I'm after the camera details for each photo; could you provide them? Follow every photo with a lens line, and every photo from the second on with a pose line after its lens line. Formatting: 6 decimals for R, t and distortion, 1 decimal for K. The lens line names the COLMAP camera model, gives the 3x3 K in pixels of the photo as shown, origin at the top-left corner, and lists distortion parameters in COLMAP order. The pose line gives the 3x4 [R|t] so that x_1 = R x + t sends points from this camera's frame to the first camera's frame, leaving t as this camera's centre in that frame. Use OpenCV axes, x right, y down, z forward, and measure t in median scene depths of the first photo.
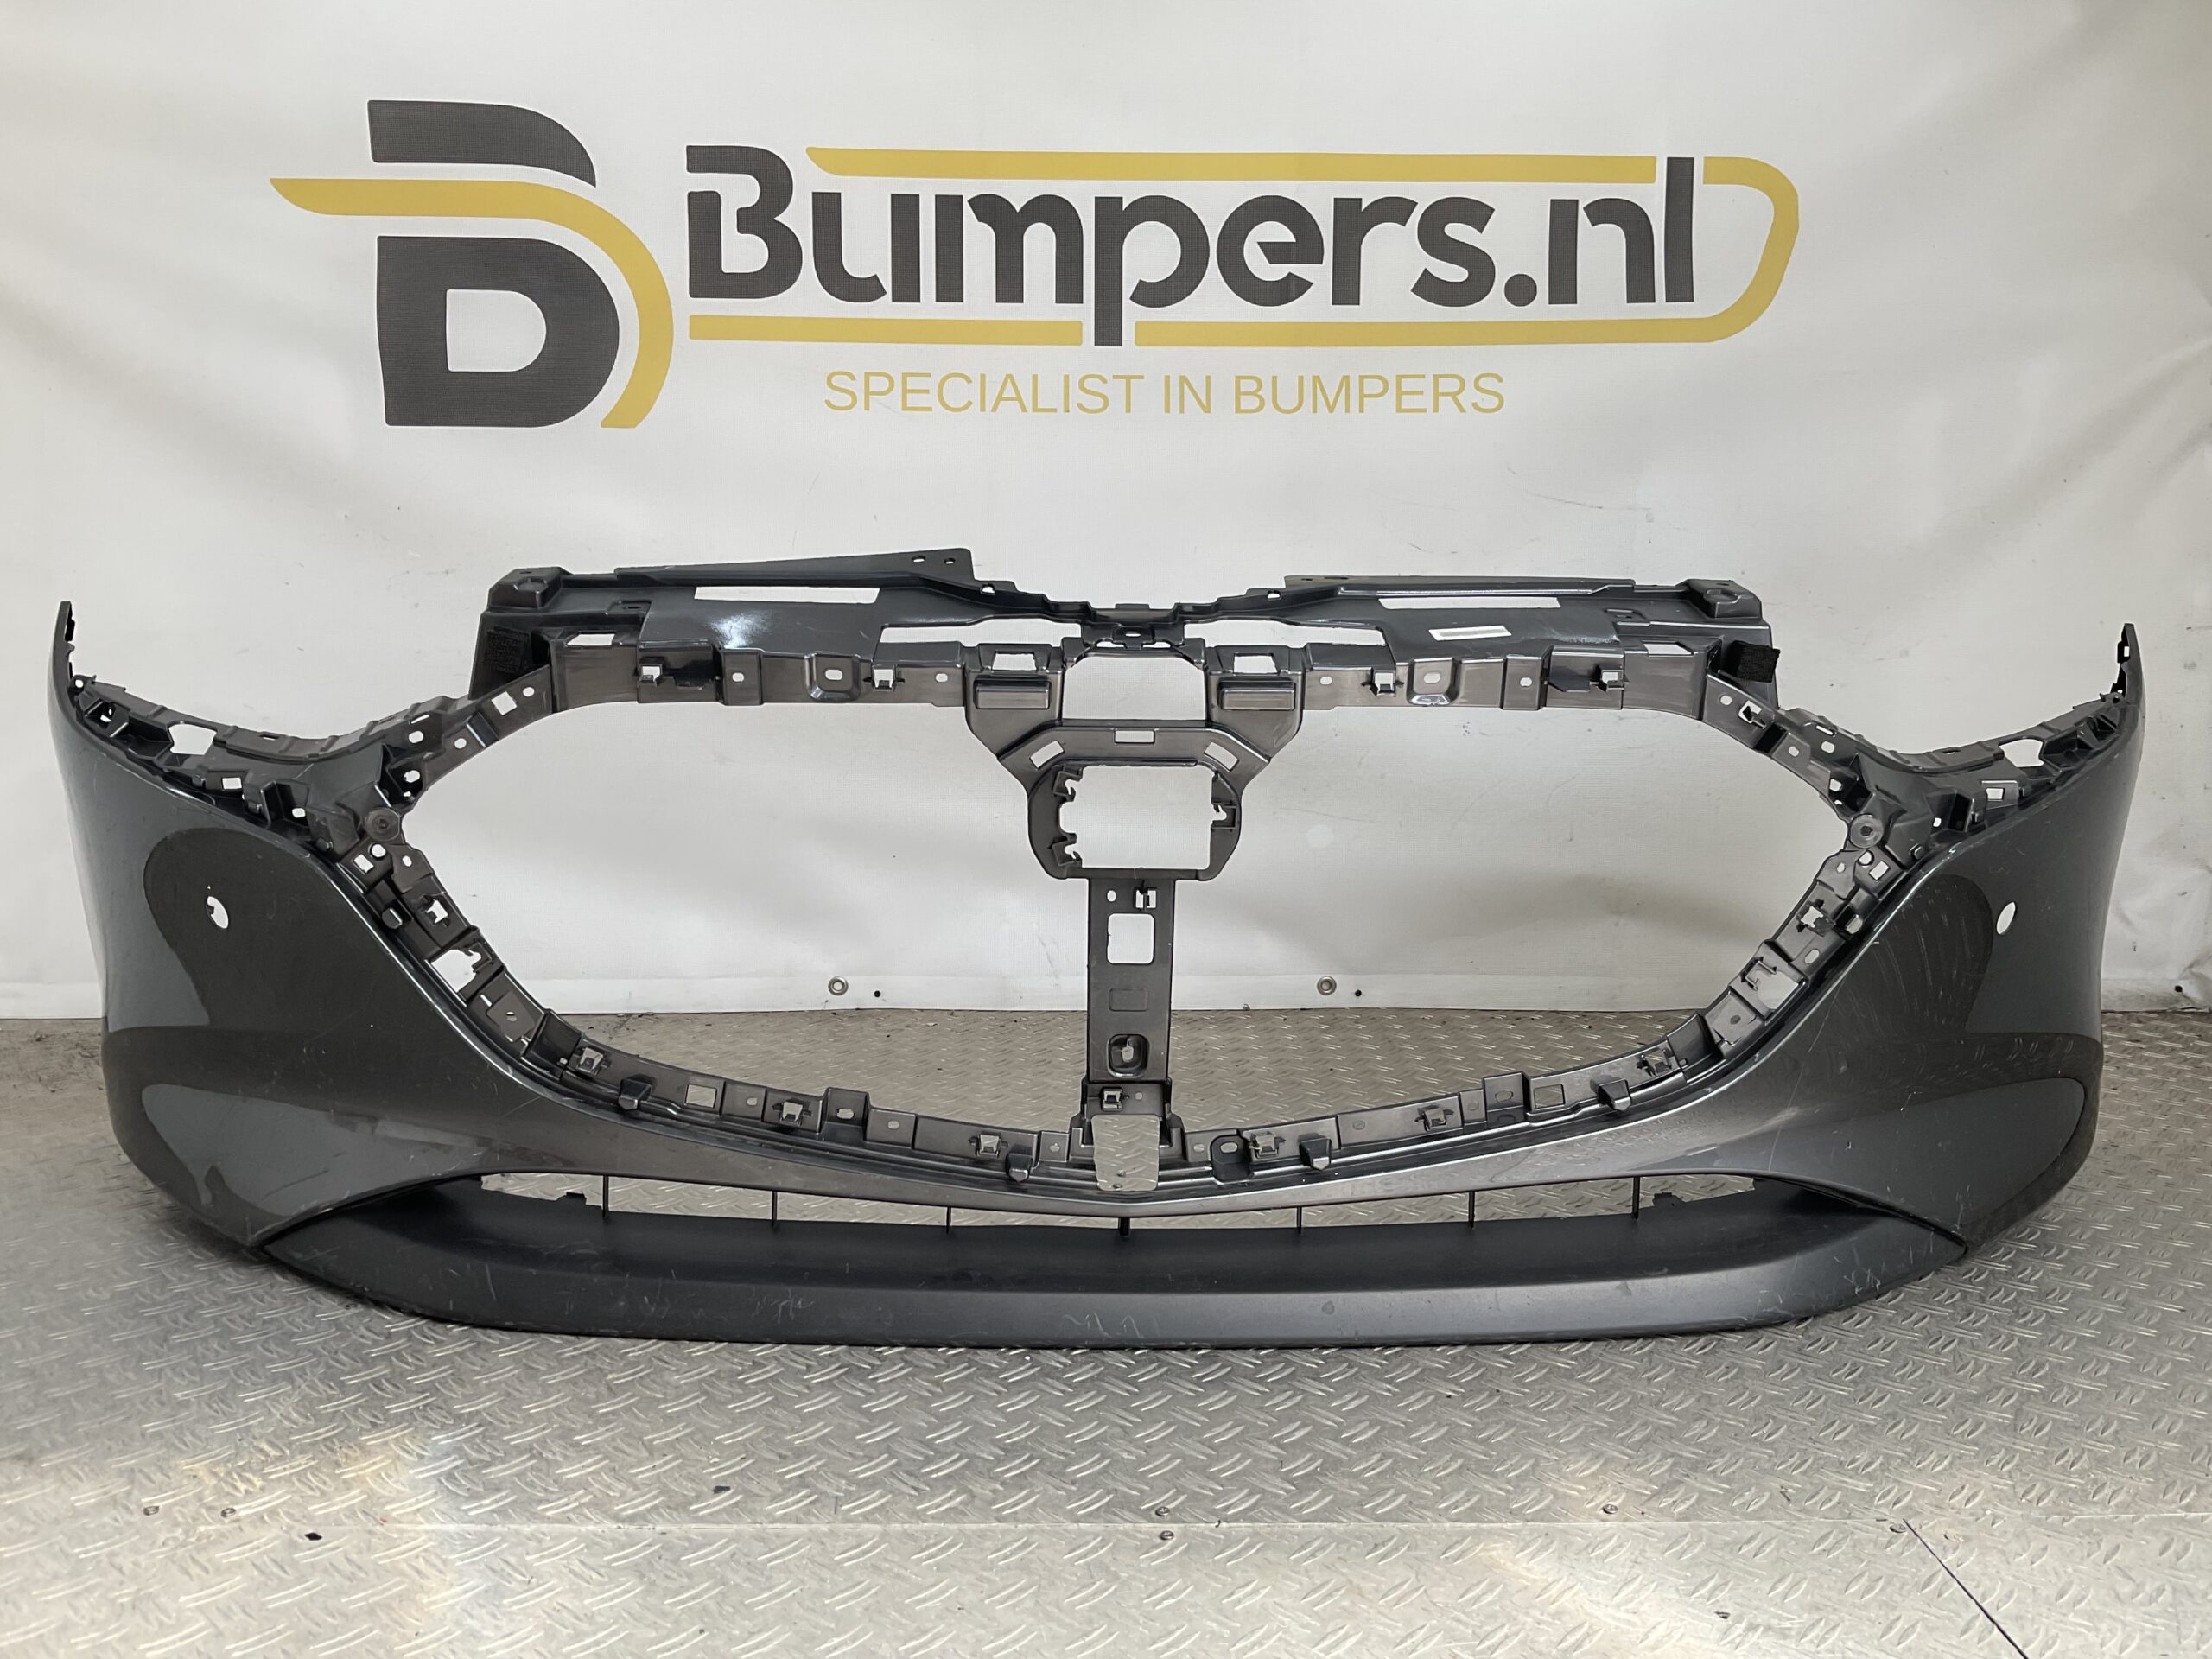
lens RADIAL K [[1843.7, 0, 1094.3], [0, 1843.7, 820.3], [0, 0, 1]] dist [0.070050, -0.135979]
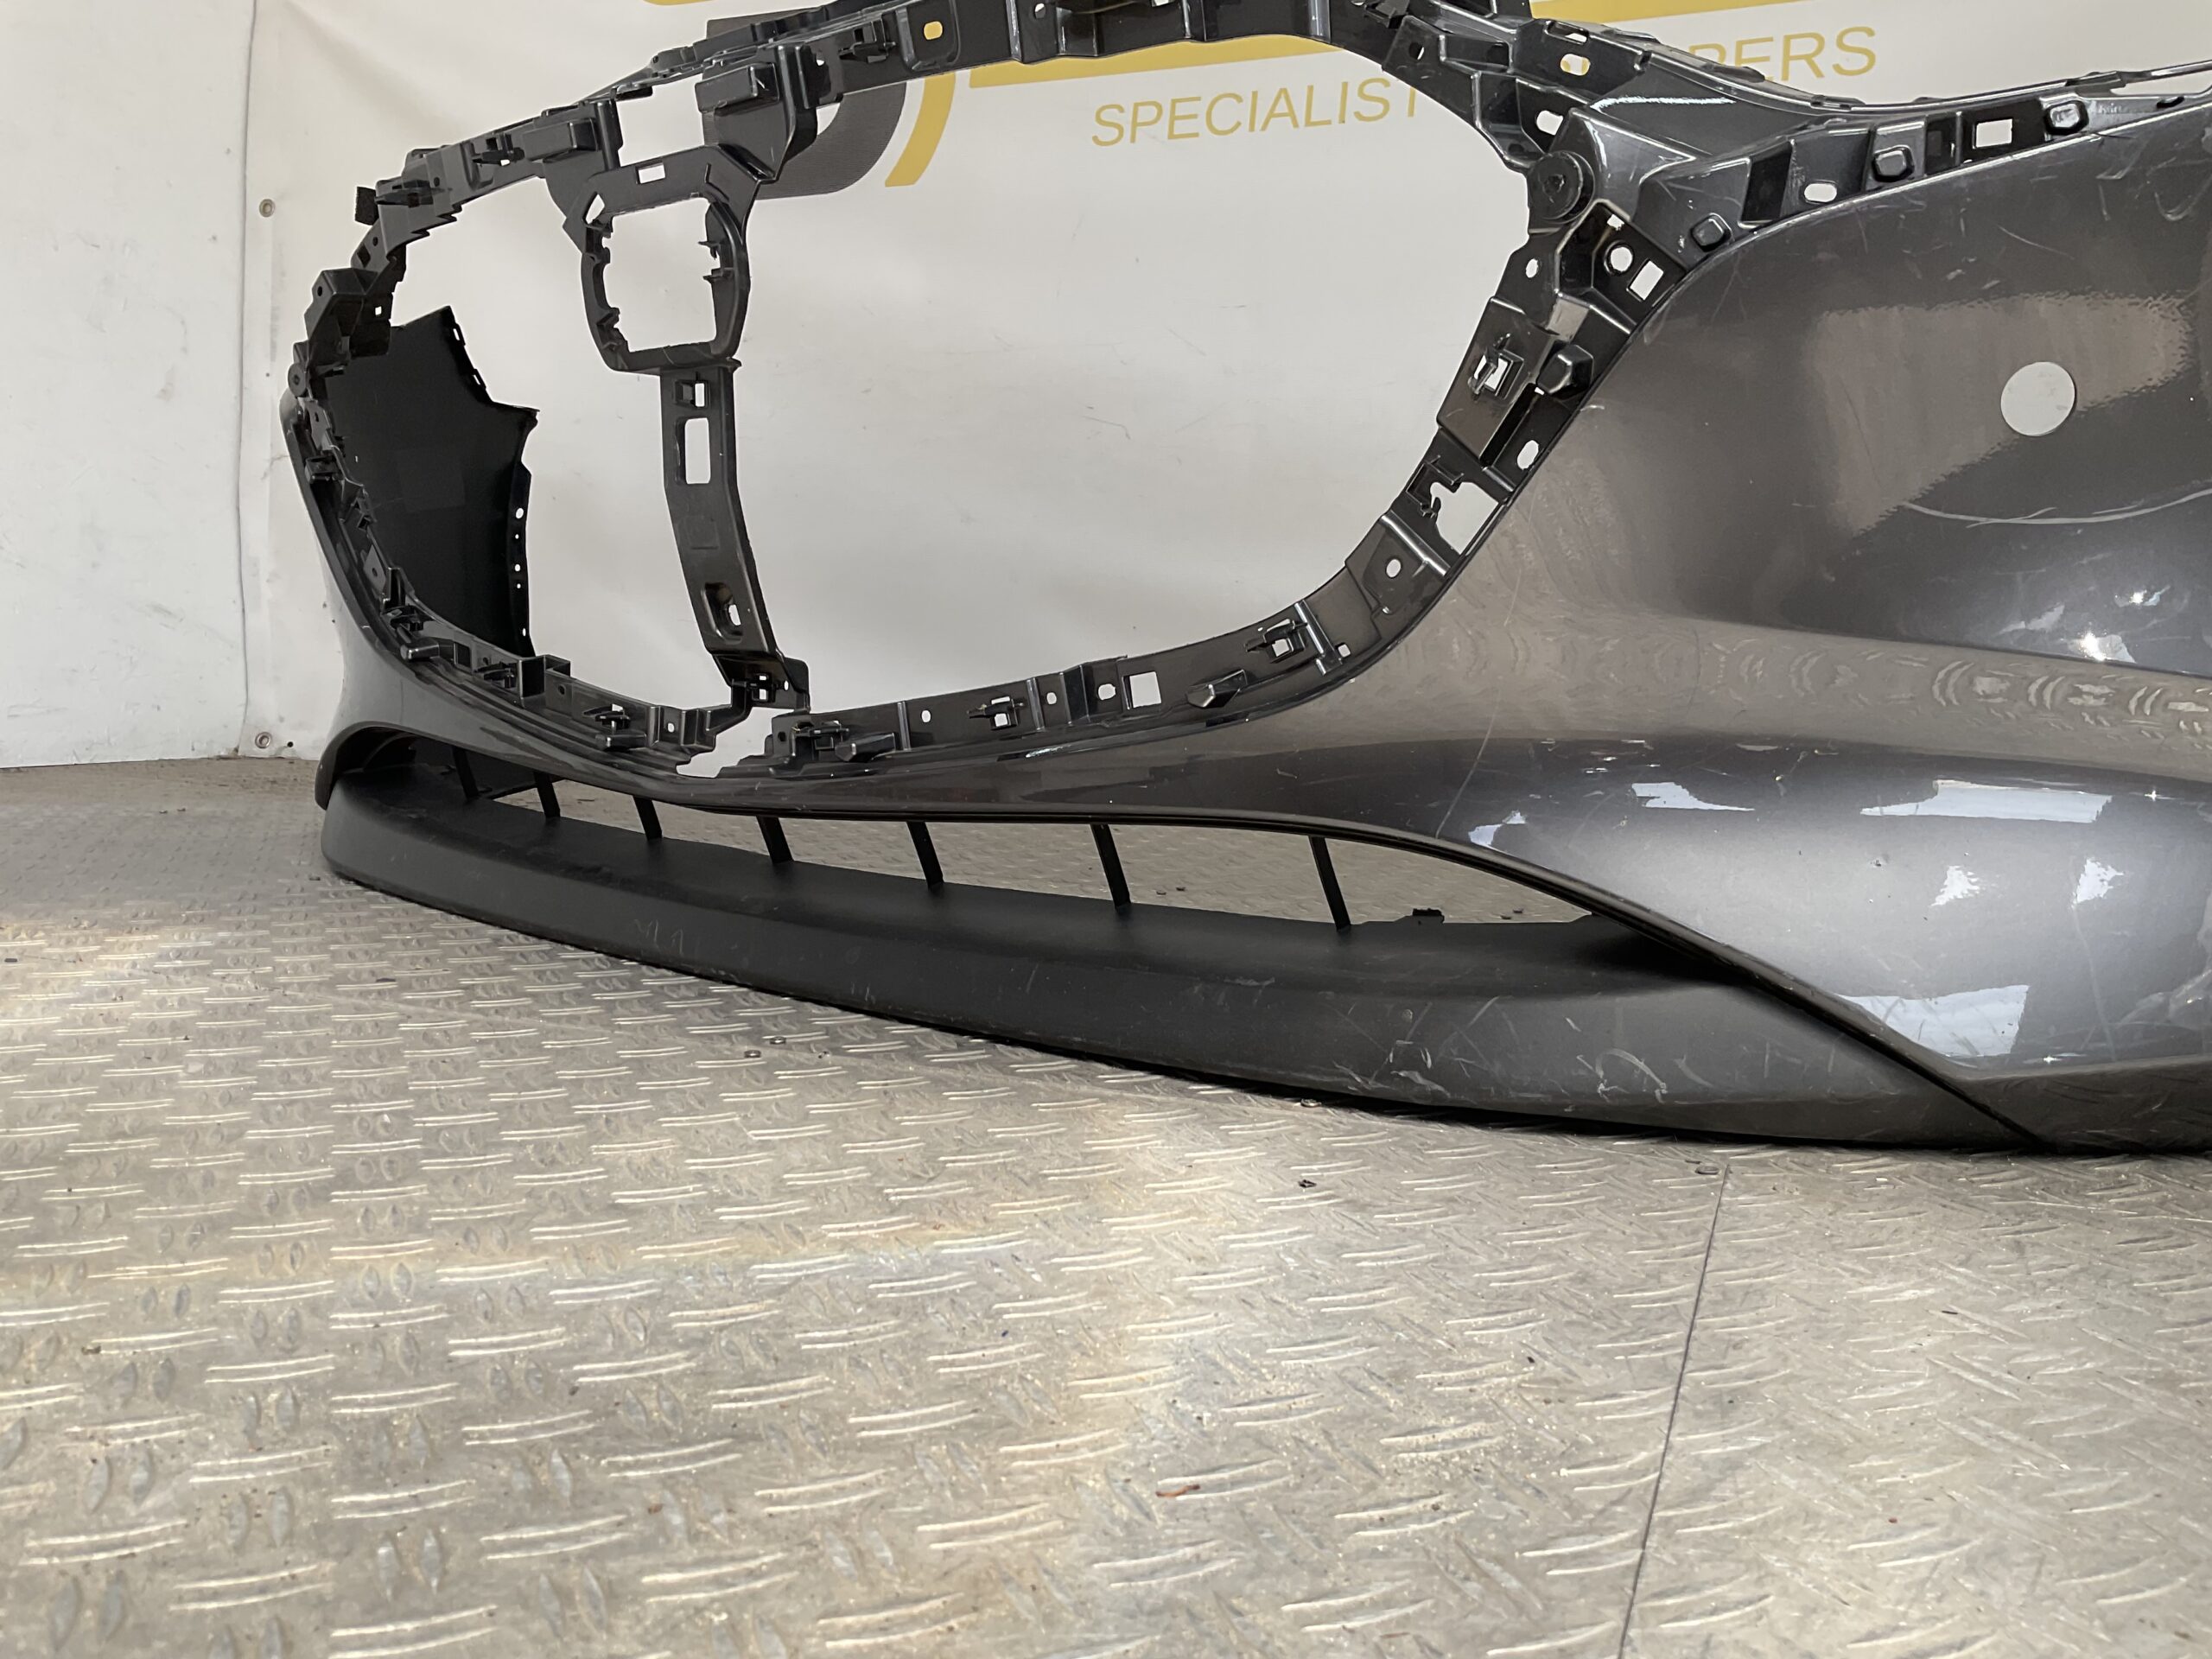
lens RADIAL K [[1843.7, 0, 1116.4], [0, 1843.7, 821.8], [0, 0, 1]] dist [0.070050, -0.135979]
pose [[0.917078, 0.052148, -0.395282, 0.256530], [-0.058756, 0.998262, -0.004622, 0.124237], [0.394354, 0.027464, 0.918548, 0.149063]]
